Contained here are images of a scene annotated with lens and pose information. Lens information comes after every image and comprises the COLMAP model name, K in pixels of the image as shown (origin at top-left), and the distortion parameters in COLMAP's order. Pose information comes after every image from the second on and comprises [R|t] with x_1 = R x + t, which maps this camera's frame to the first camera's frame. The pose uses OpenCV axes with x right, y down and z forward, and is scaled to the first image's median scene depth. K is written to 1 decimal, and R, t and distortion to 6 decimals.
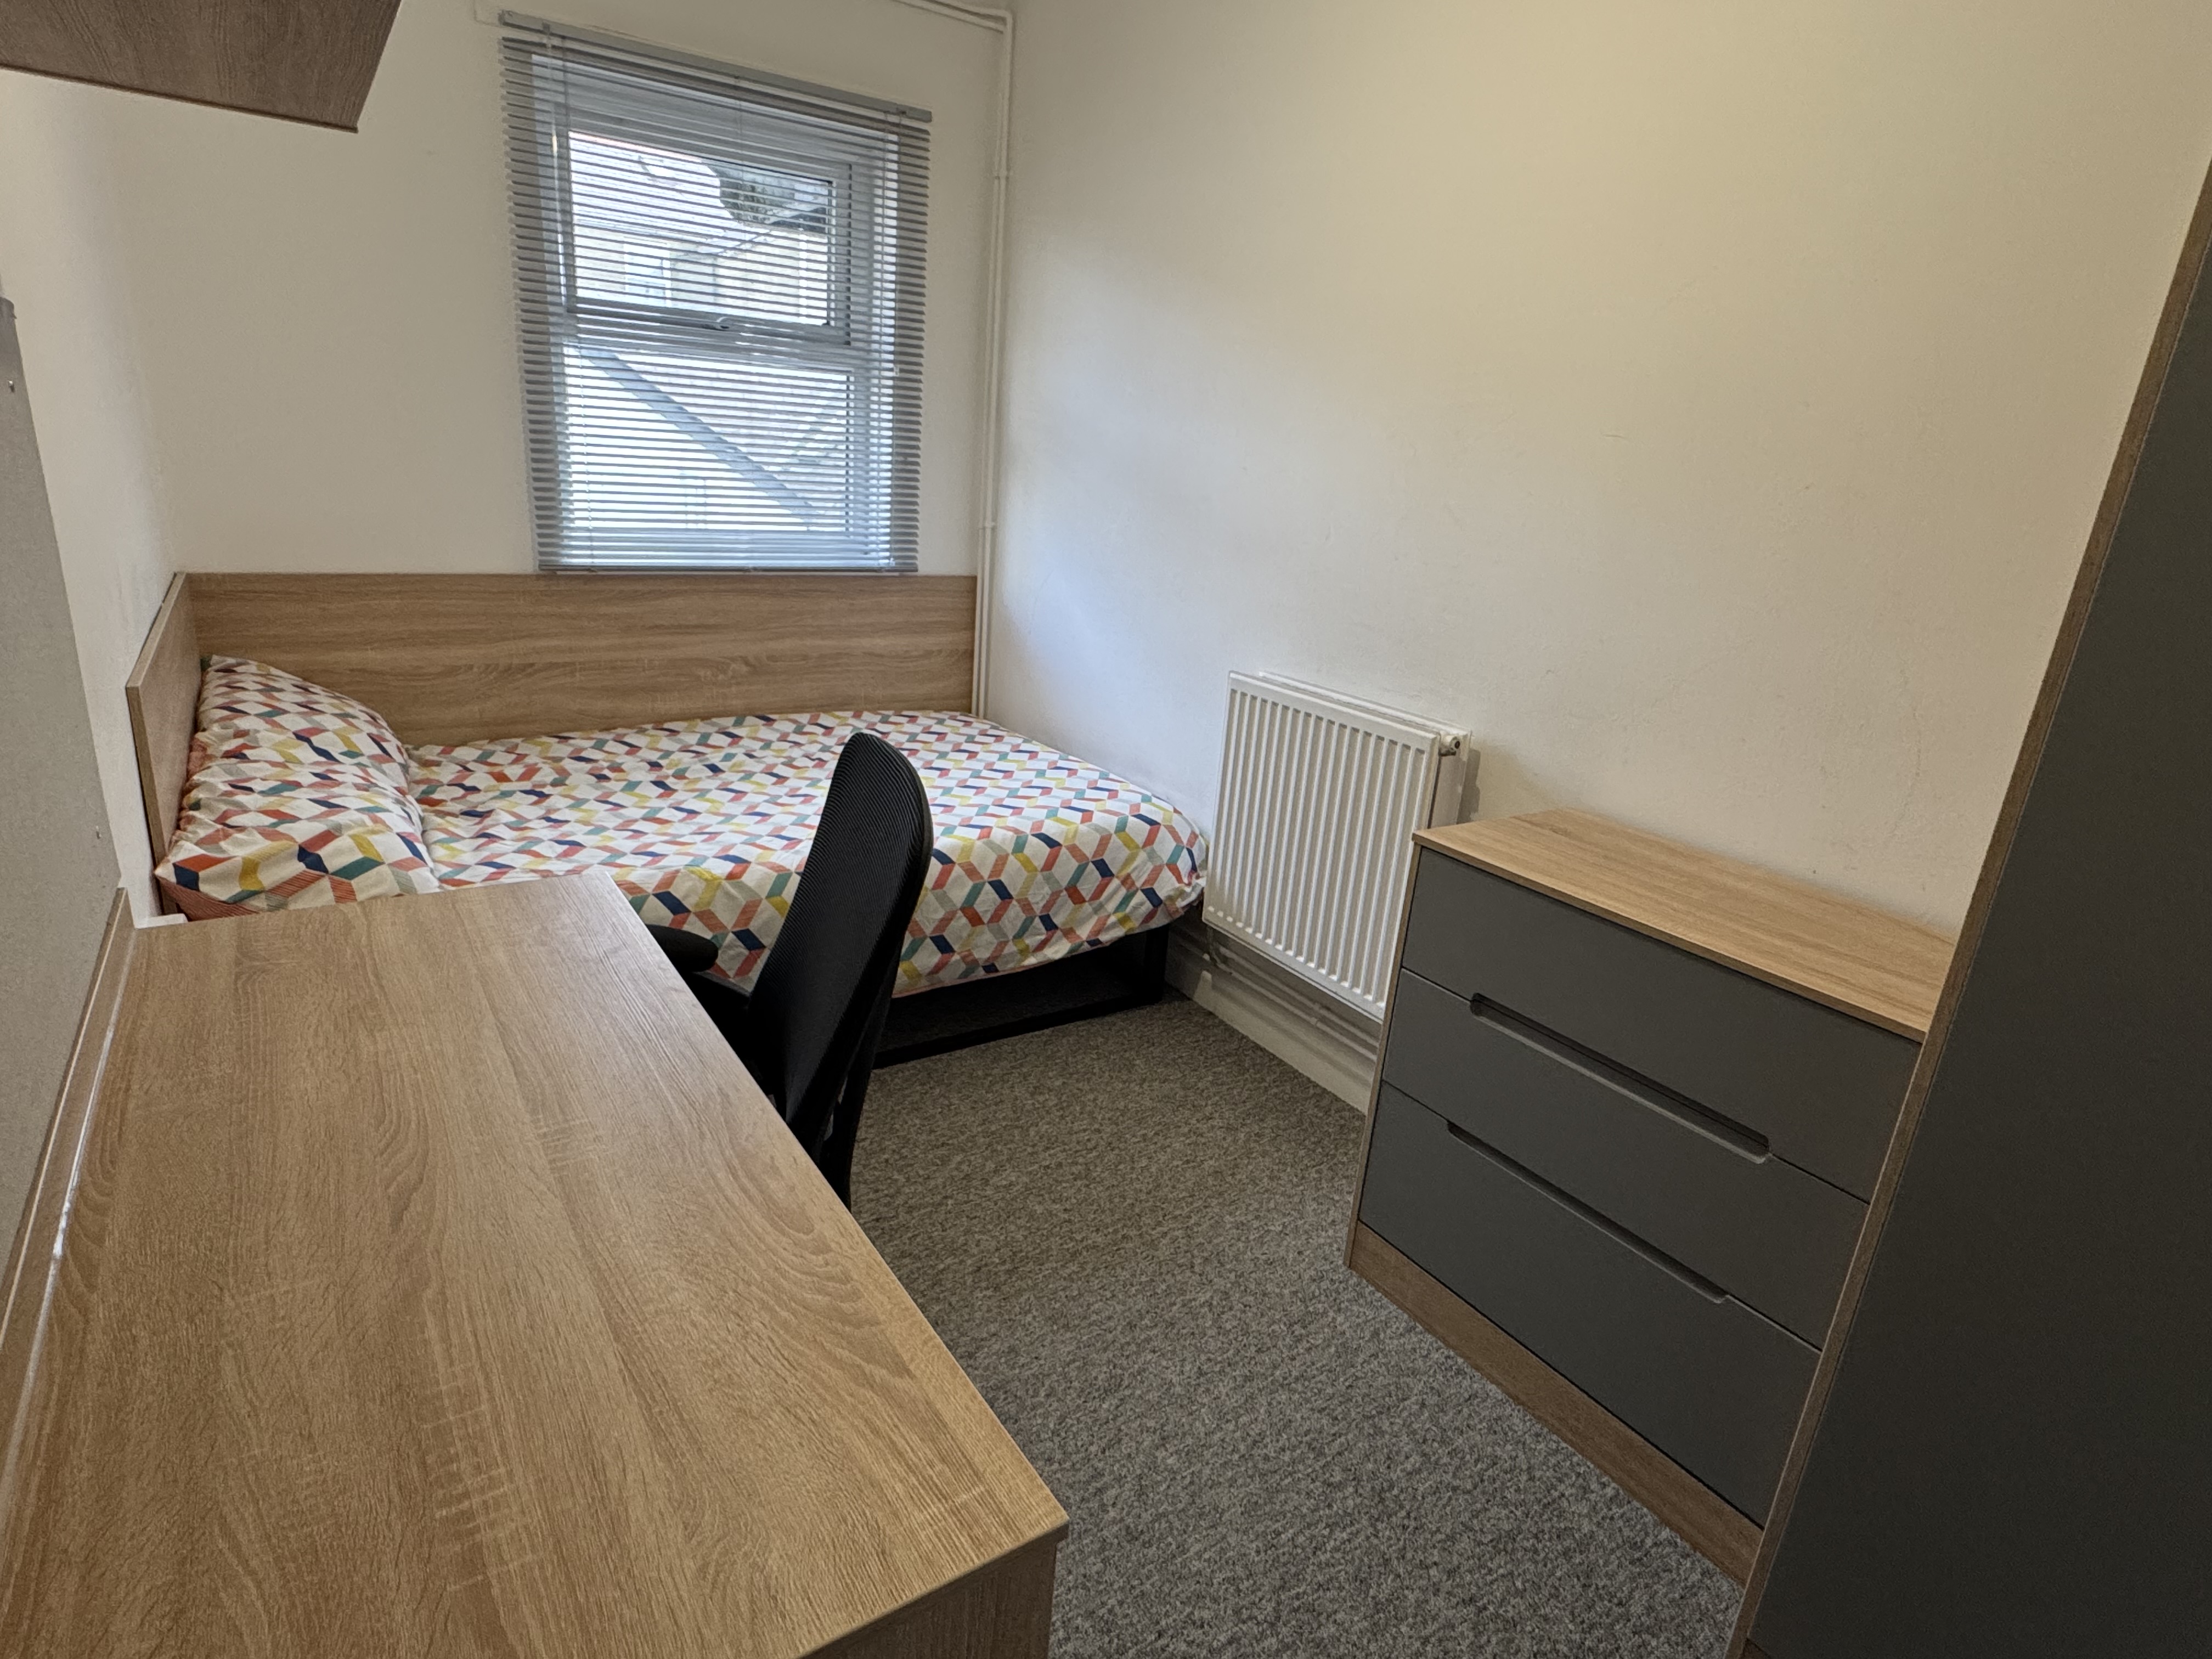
lens RADIAL K [[1173.5, 0, 1106.0], [0, 1173.5, 829.5], [0, 0, 1]] dist [-0.001622, -0.000296]
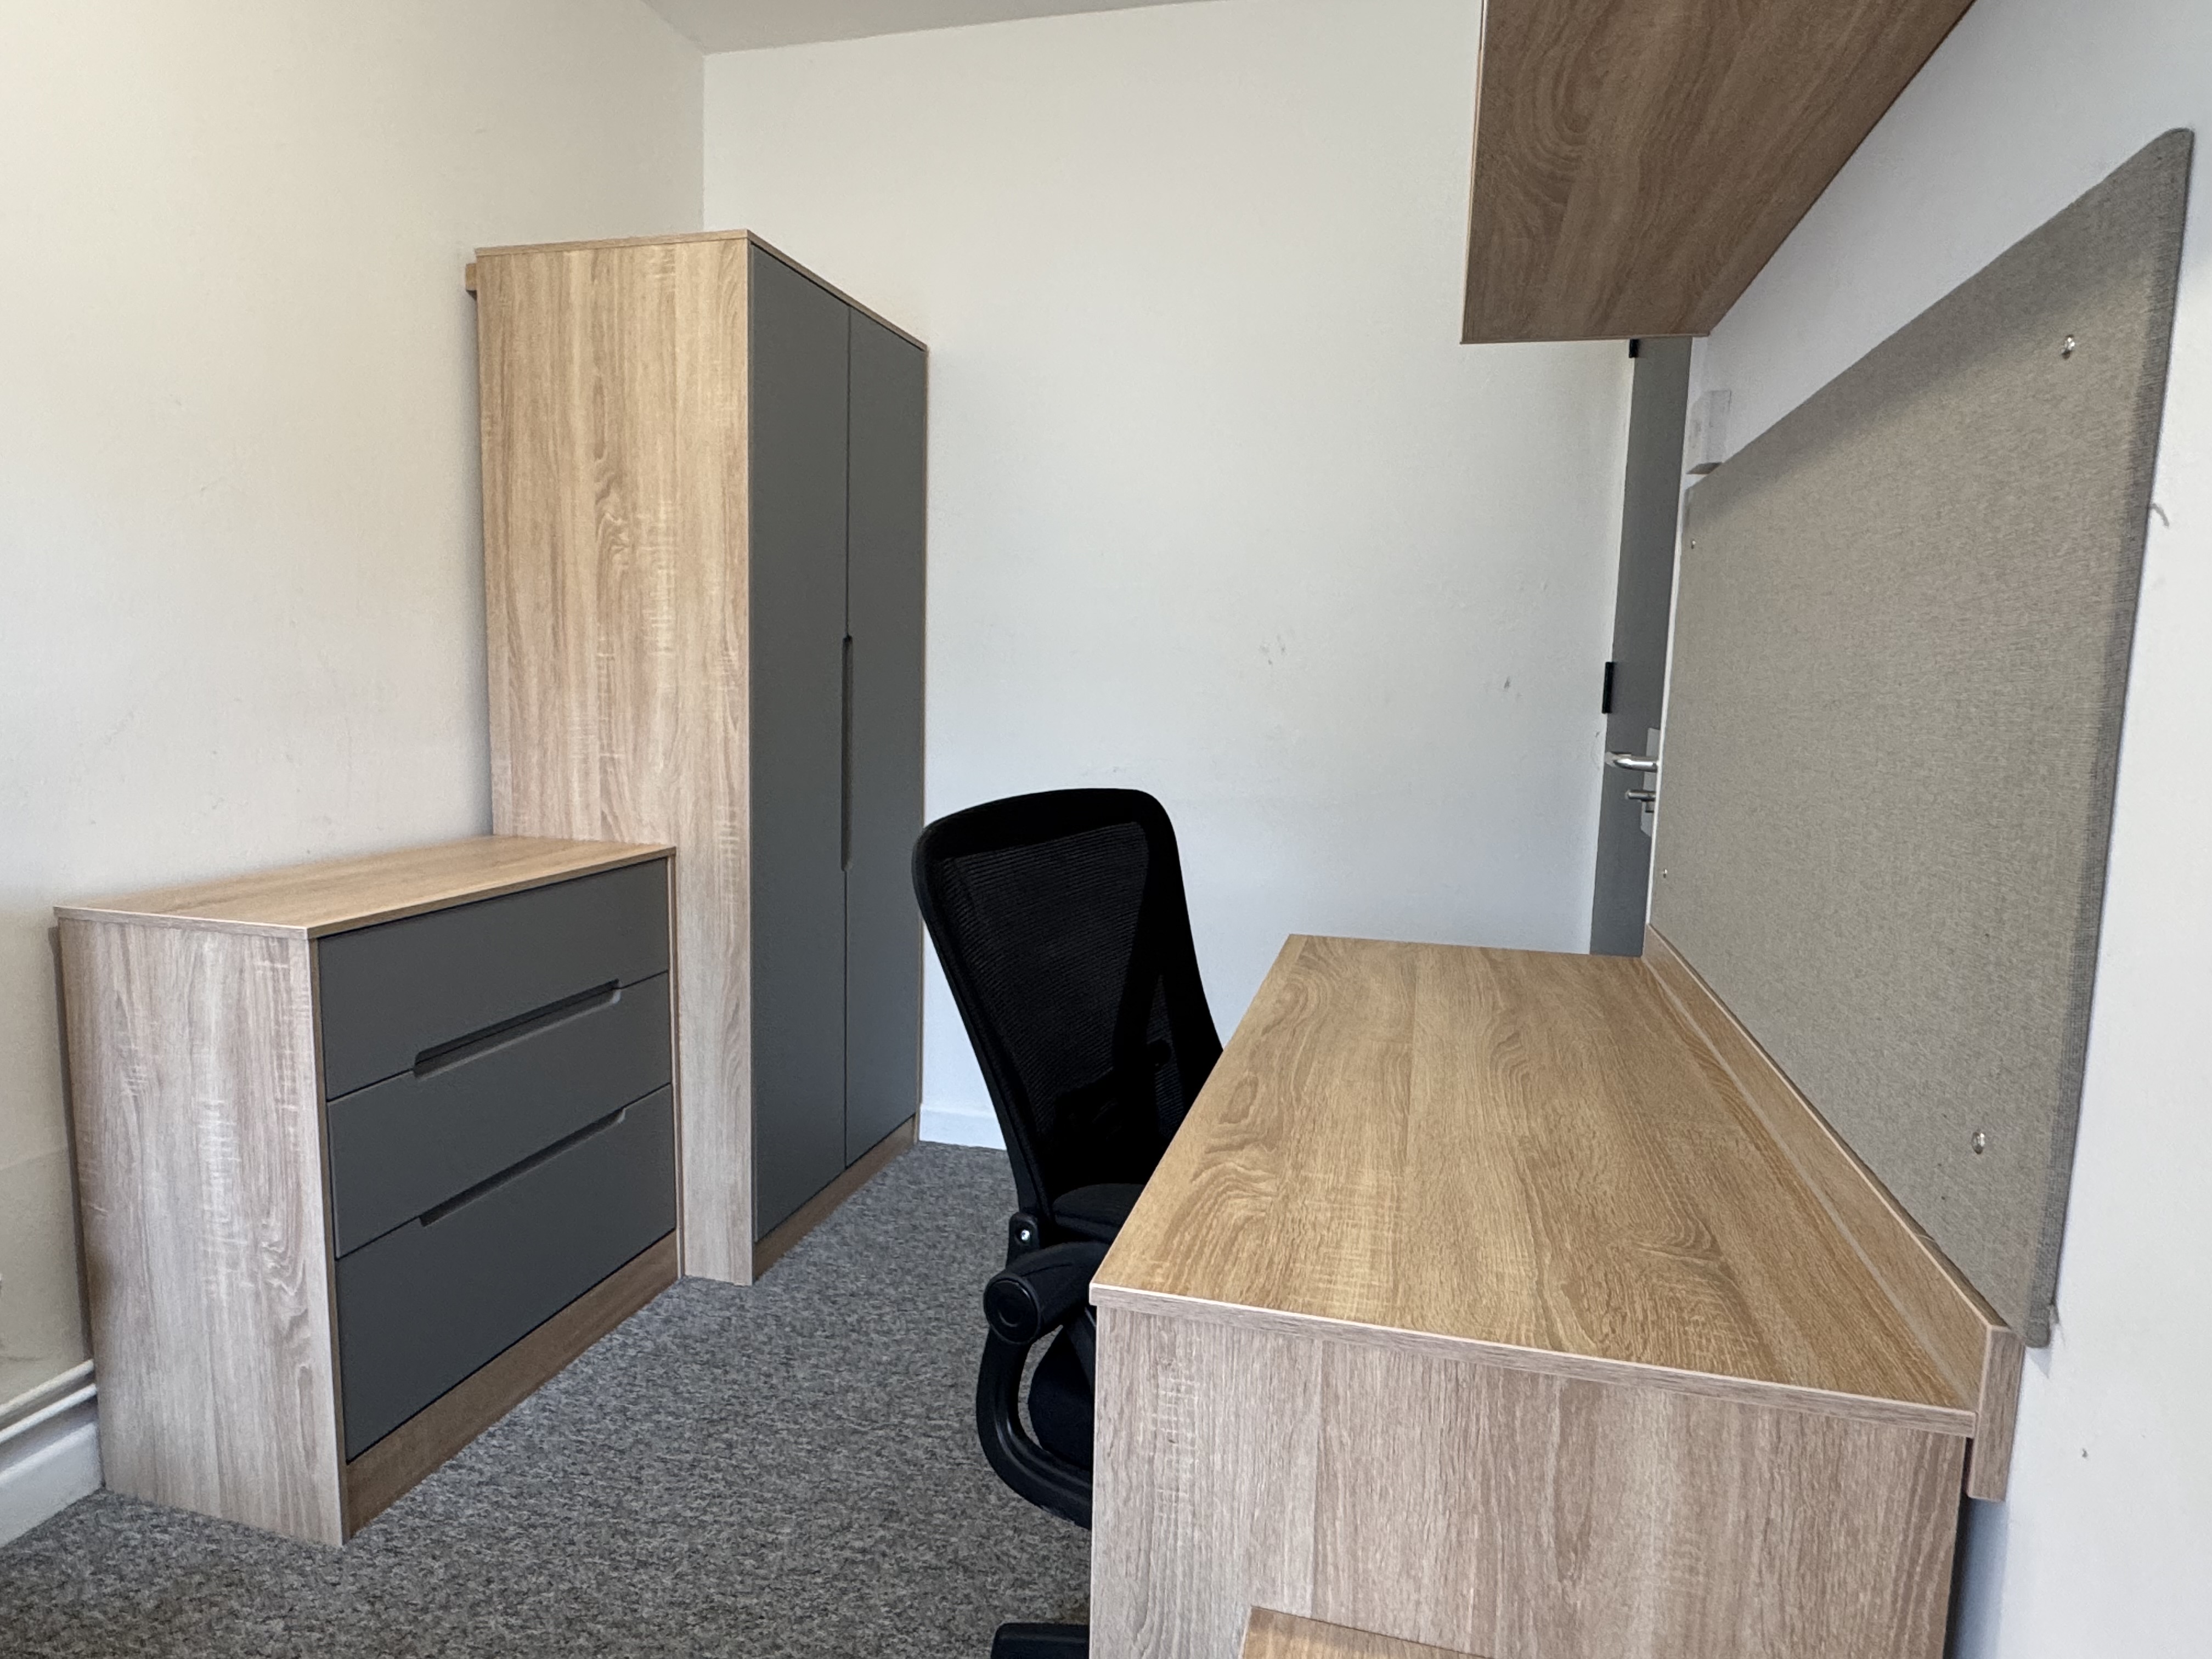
lens RADIAL K [[1288.7, 0, 1106.0], [0, 1288.7, 829.5], [0, 0, 1]] dist [-0.002539, 0.001980]
pose [[-0.660962, -0.183999, 0.727512, -0.451595], [0.157773, 0.913731, 0.374438, -0.190579], [-0.733646, 0.362271, -0.574912, 0.717782]]
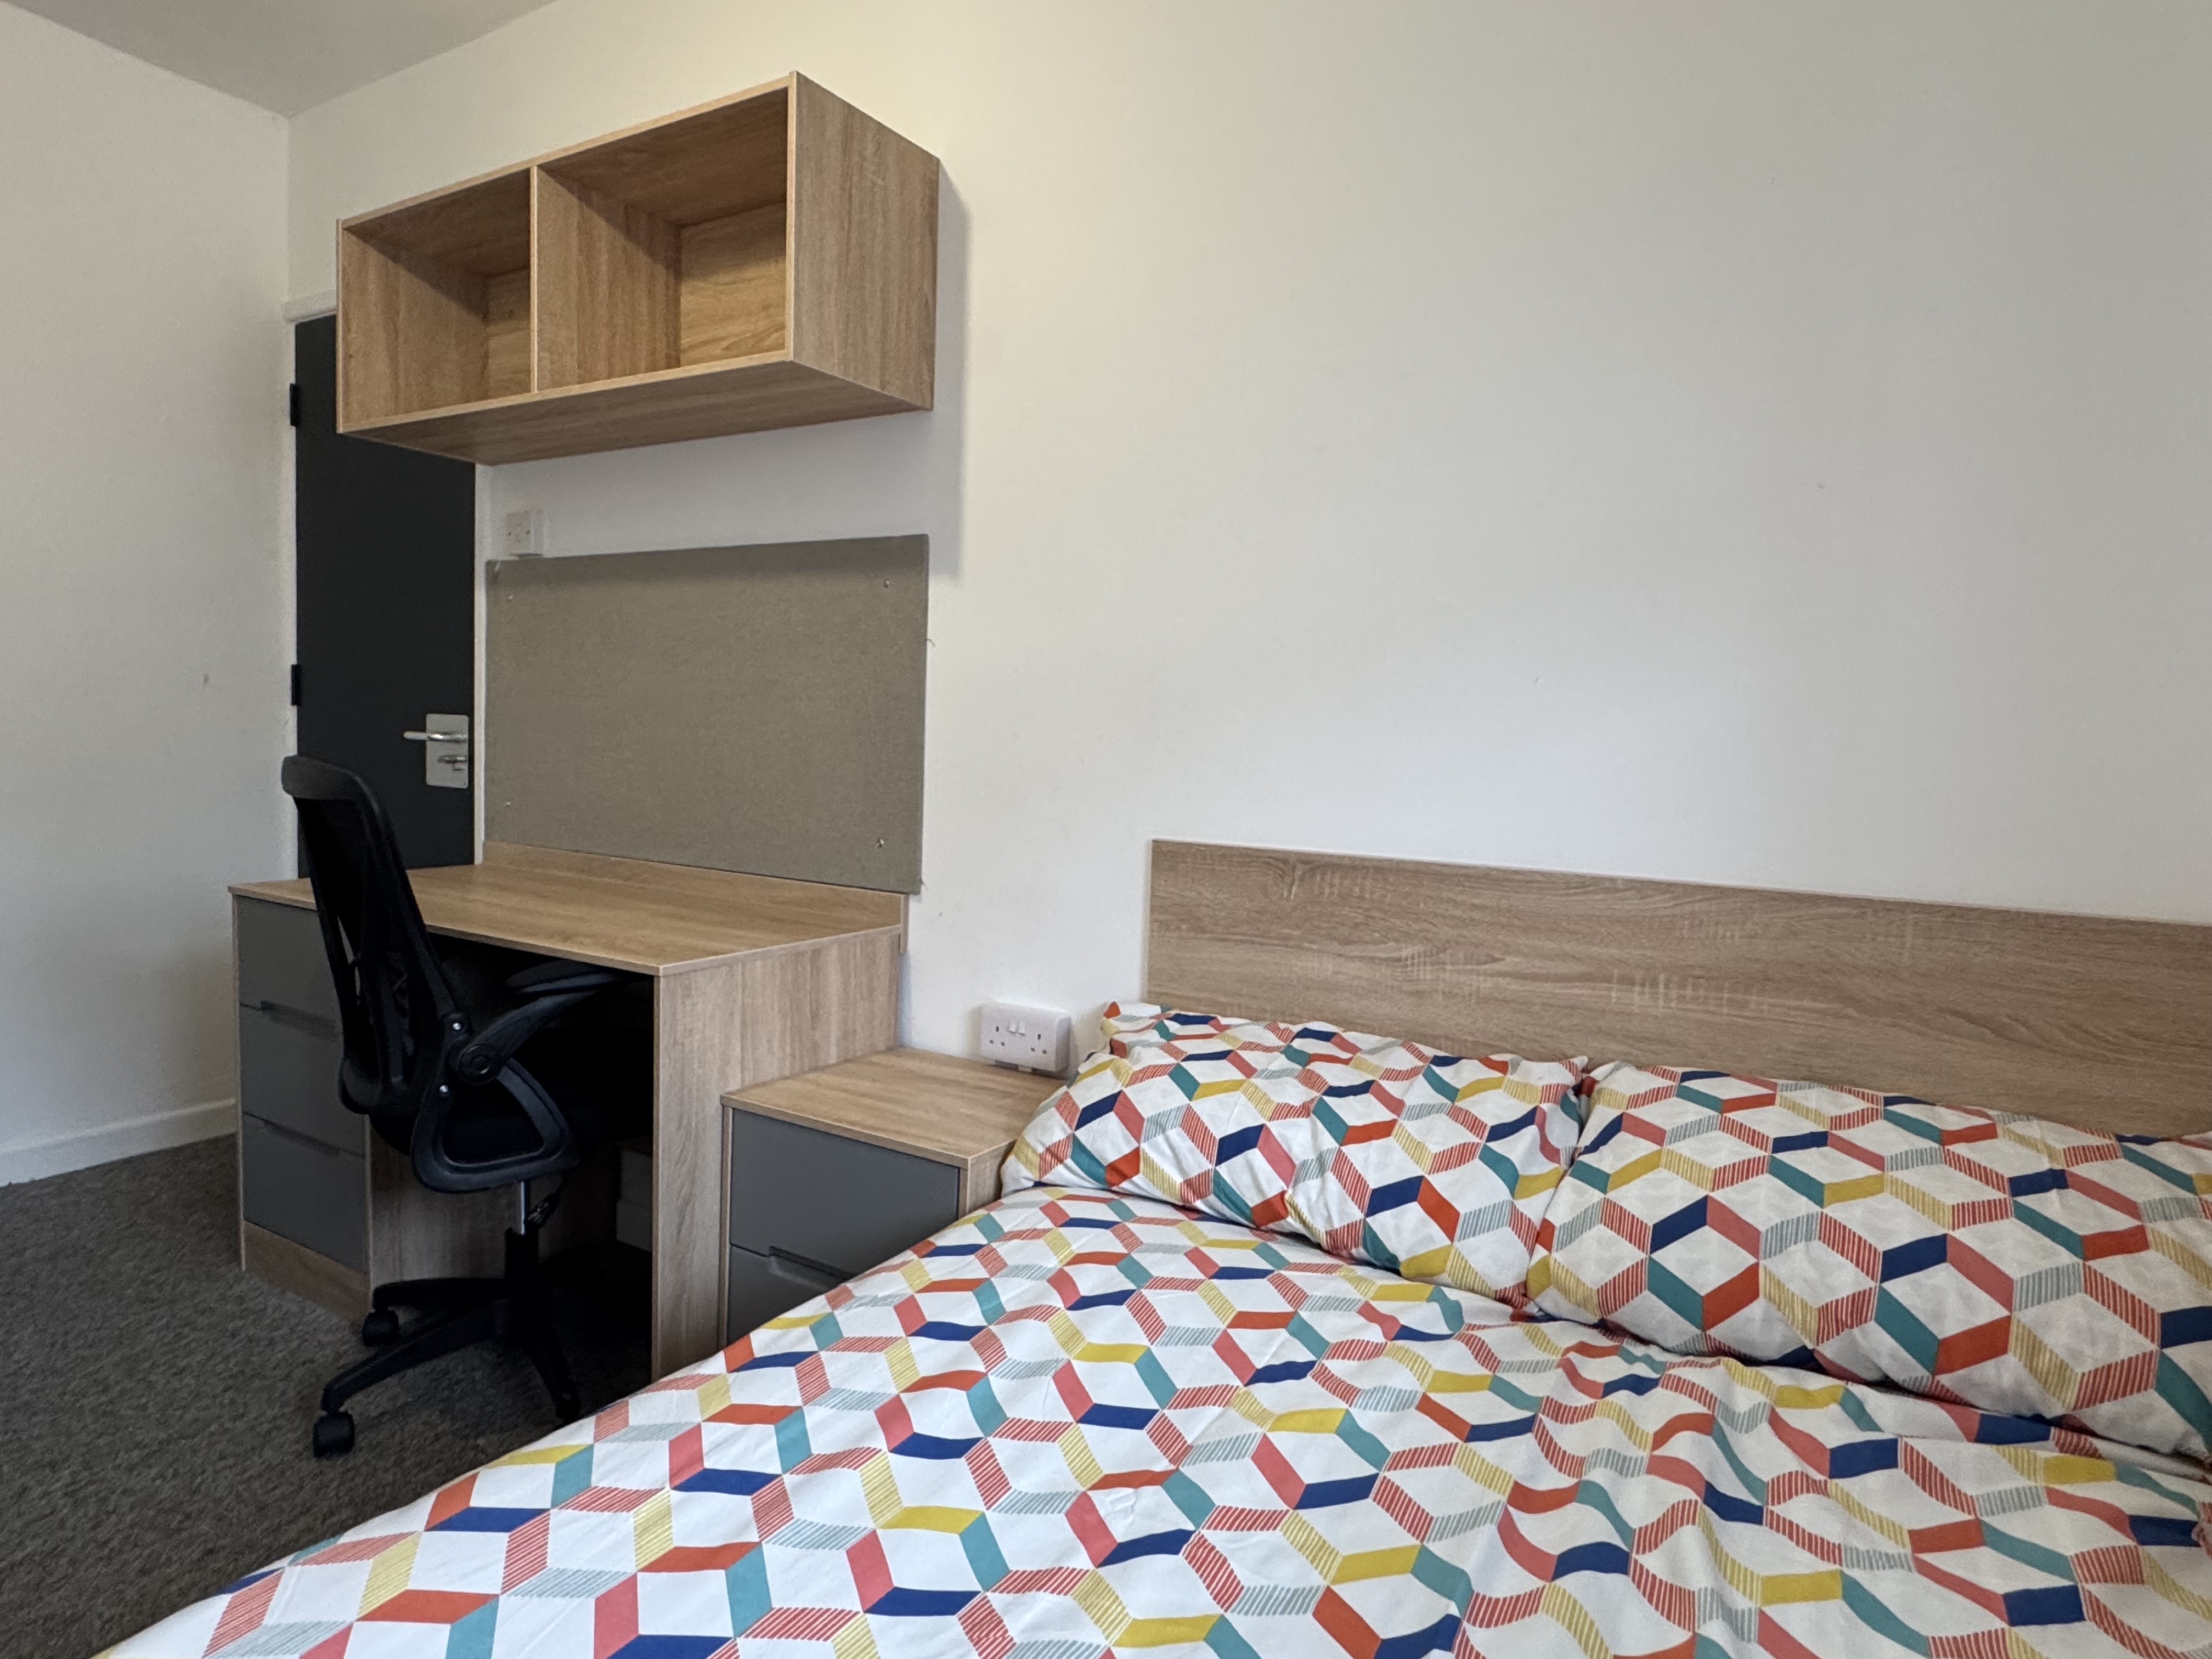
lens RADIAL K [[1288.7, 0, 1106.0], [0, 1288.7, 829.5], [0, 0, 1]] dist [-0.002539, 0.001980]
pose [[-0.898210, -0.073056, -0.433454, -0.165276], [-0.229264, 0.919205, 0.320158, -0.297981], [0.375043, 0.386944, -0.842388, 1.180117]]
